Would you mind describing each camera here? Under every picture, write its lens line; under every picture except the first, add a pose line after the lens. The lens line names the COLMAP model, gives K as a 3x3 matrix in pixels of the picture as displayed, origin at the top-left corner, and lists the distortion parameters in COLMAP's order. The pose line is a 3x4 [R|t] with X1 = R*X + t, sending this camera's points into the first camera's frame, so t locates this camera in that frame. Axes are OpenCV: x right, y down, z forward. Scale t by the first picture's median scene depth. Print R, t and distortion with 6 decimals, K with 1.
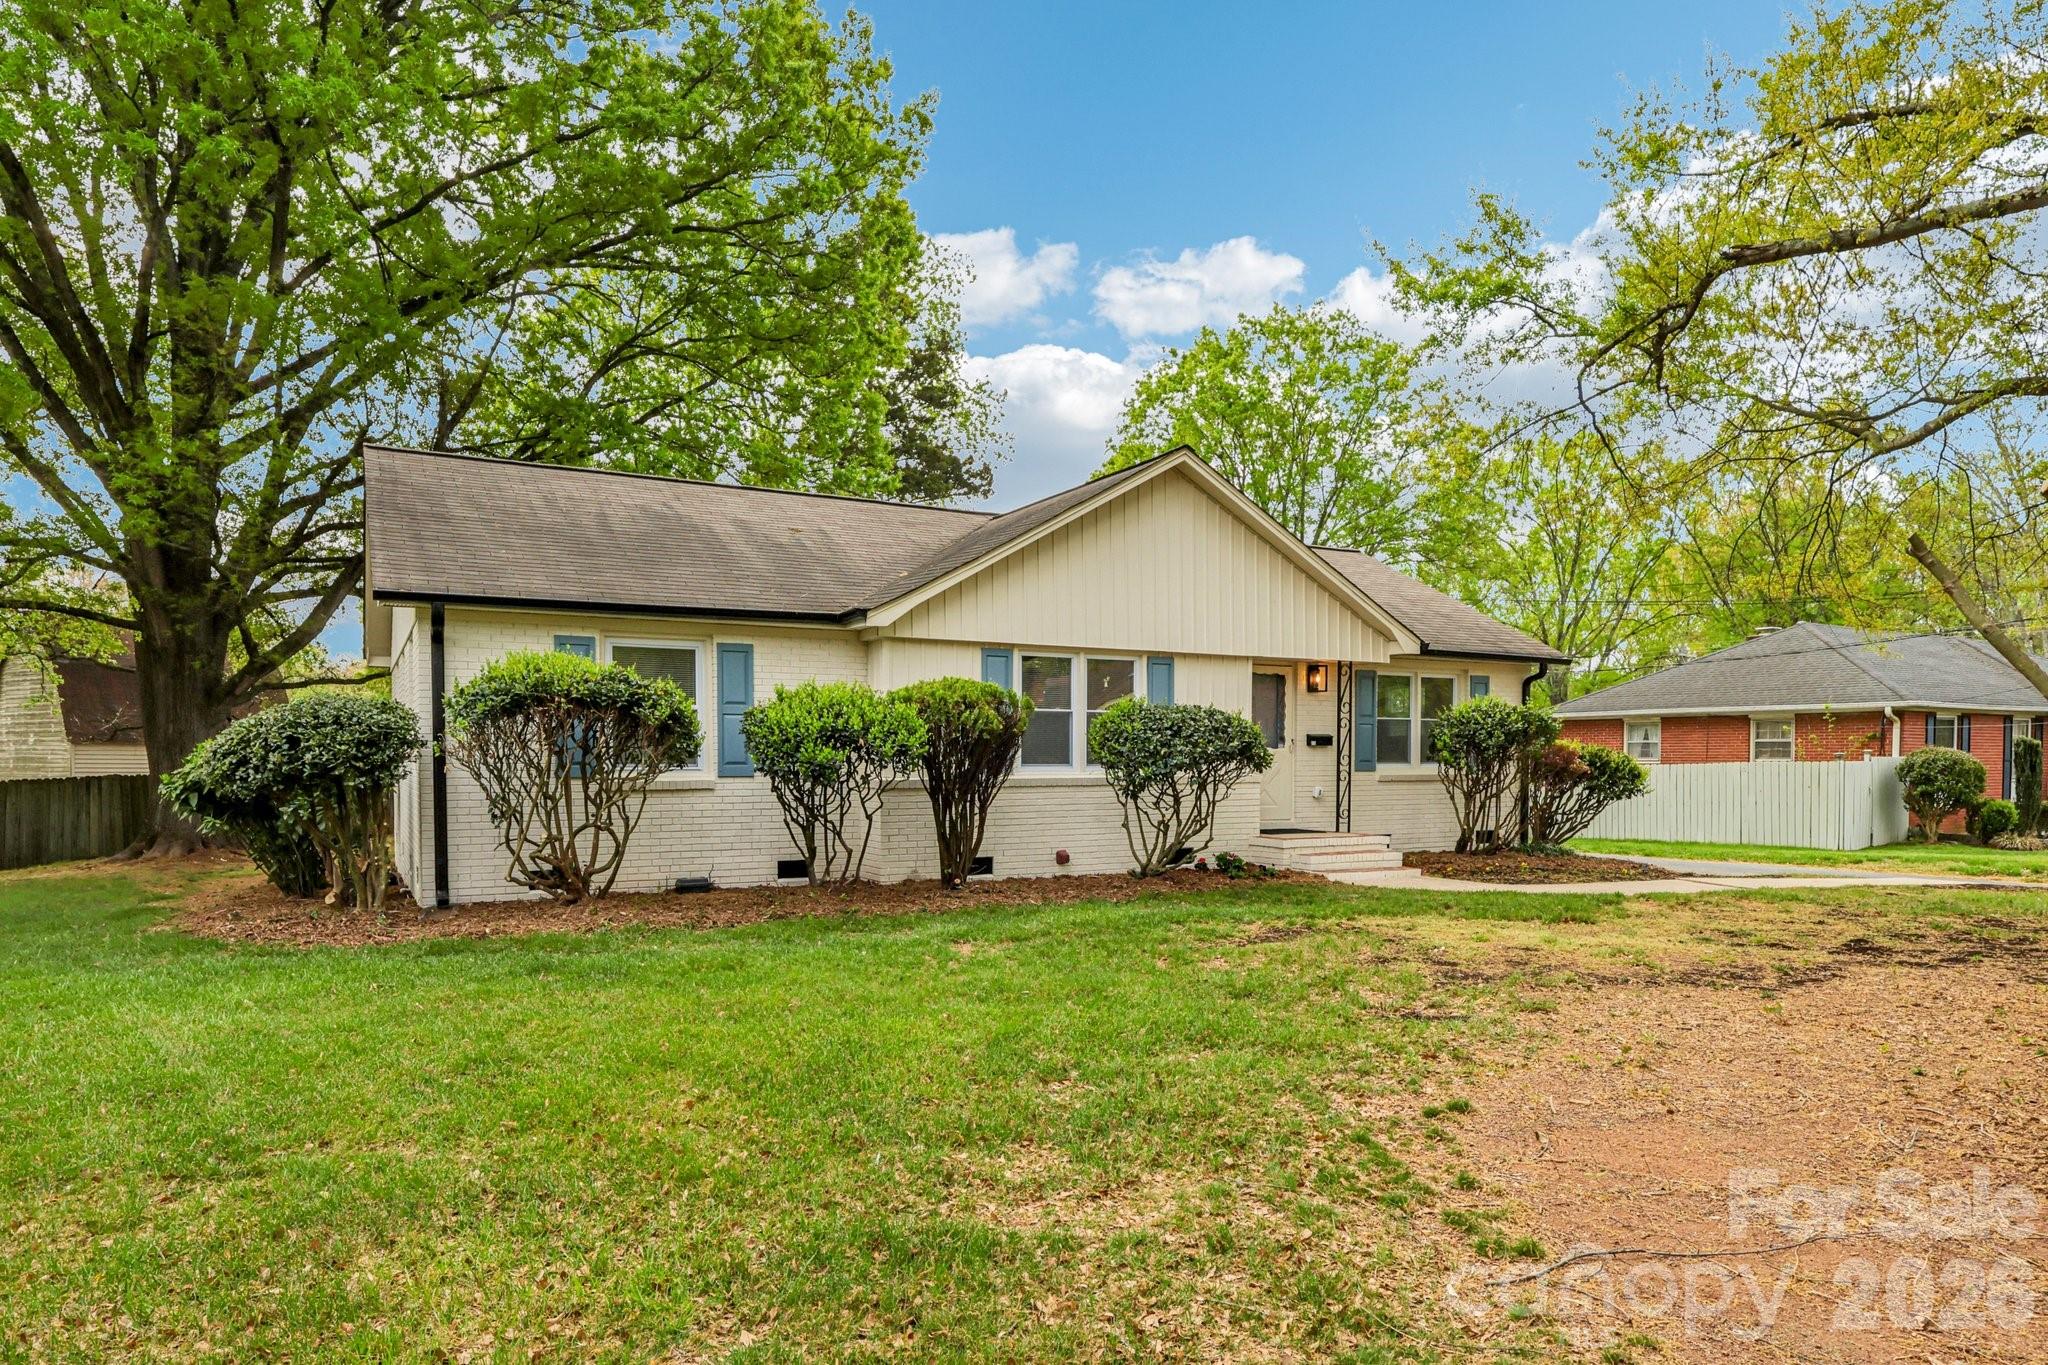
lens RADIAL K [[1242.0, 0, 1038.3], [0, 1242.0, 782.4], [0, 0, 1]] dist [0.002362, 0.000498]
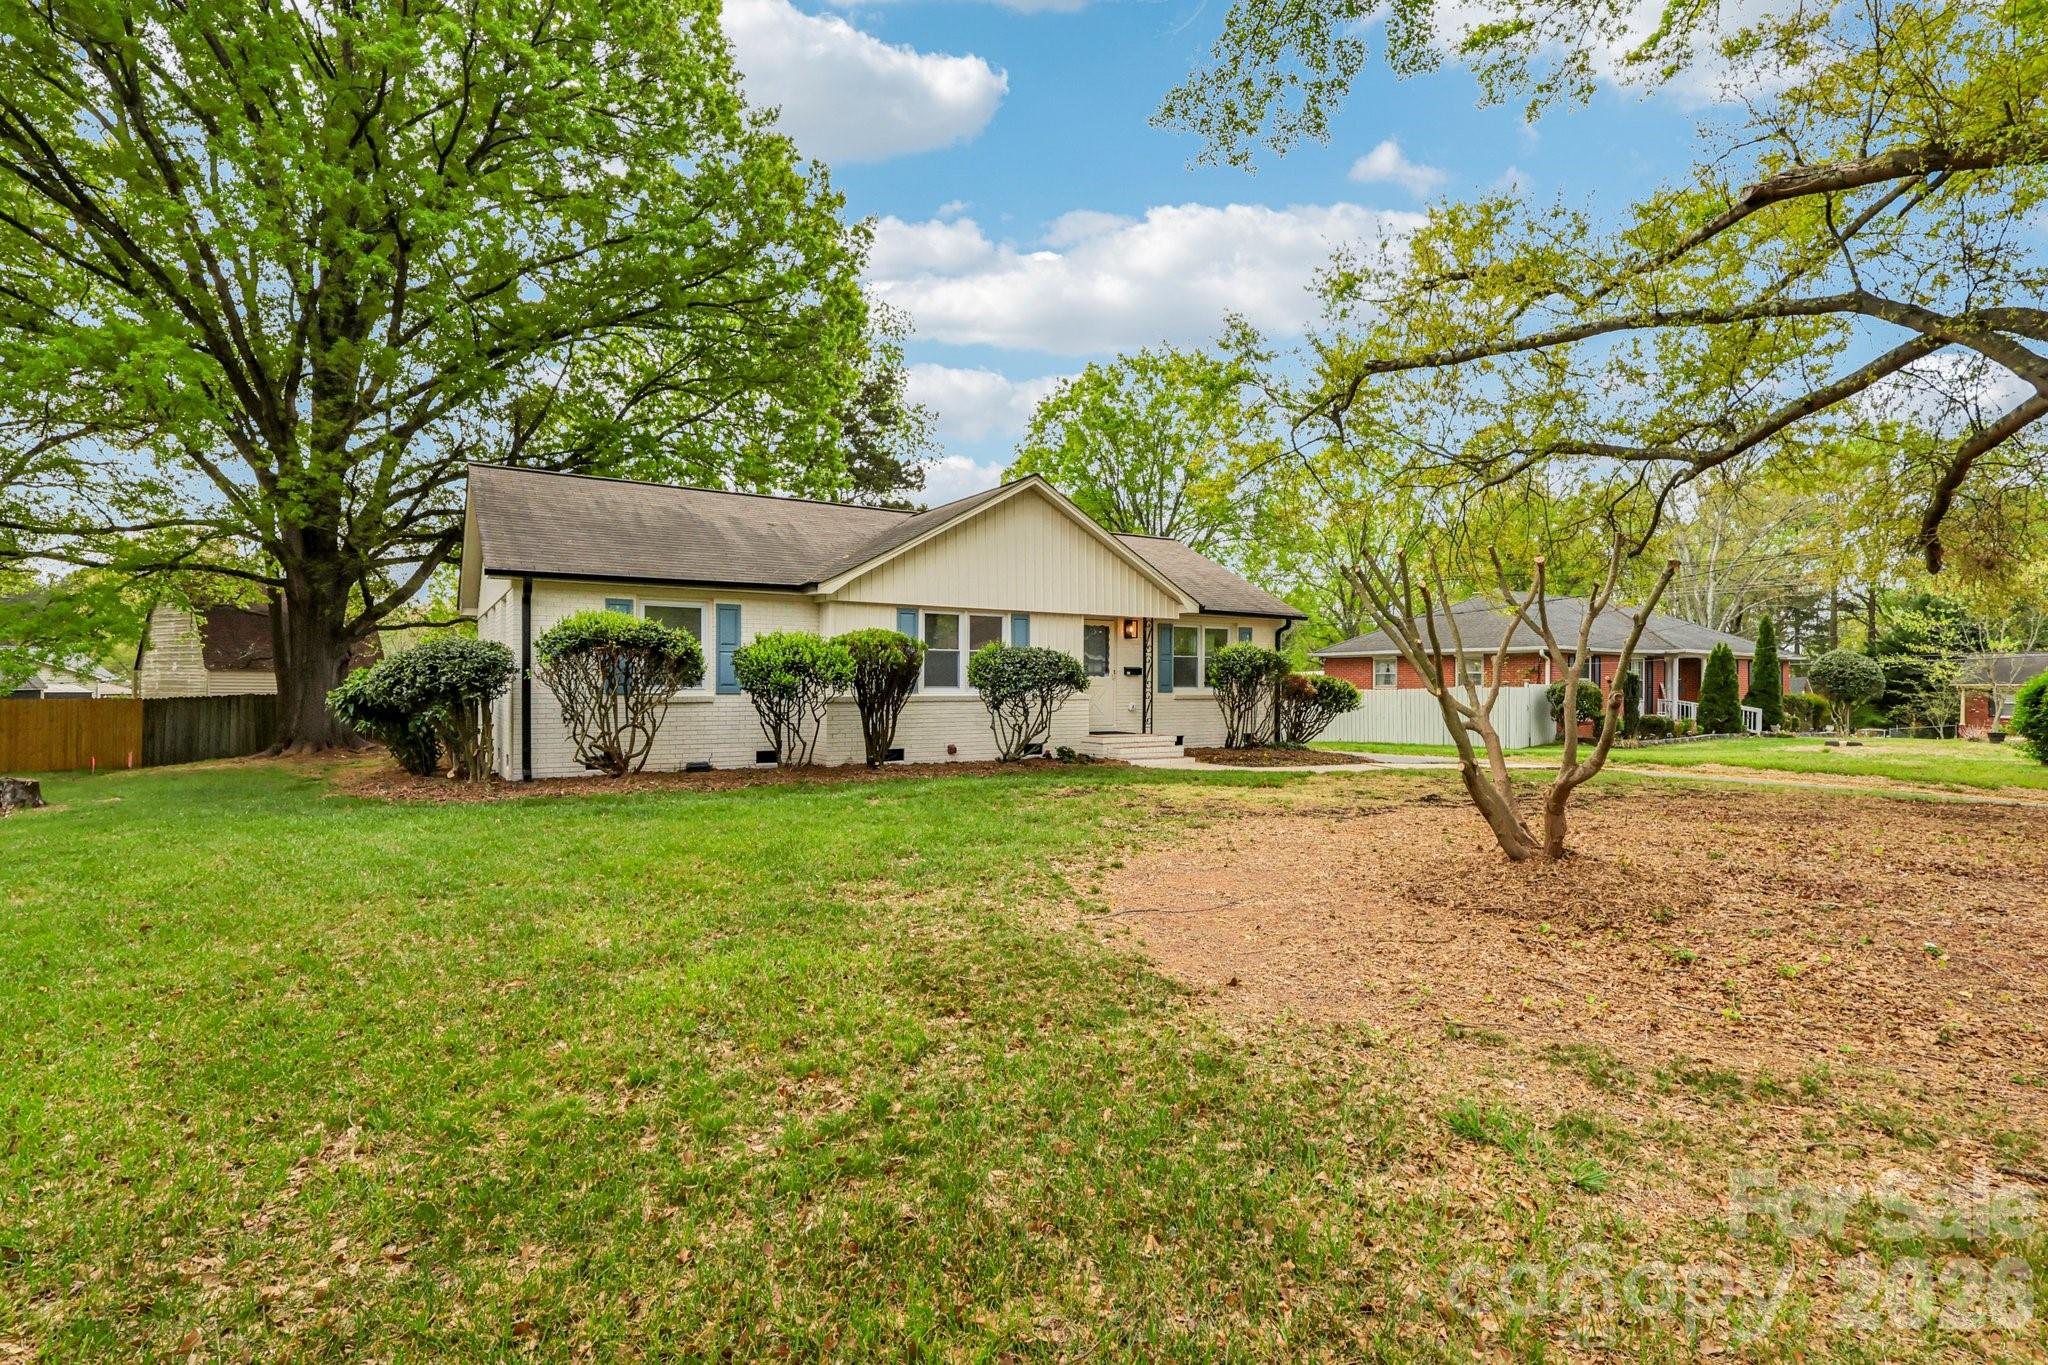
lens RADIAL K [[968.6, 0, 1023.5], [0, 968.6, 679.4], [0, 0, 1]] dist [-0.001210, 0.000702]
pose [[0.998495, 0.003611, 0.054733, 0.034821], [-0.002234, 0.999680, -0.025206, 0.005010], [-0.054806, 0.025046, 0.998183, -0.134343]]
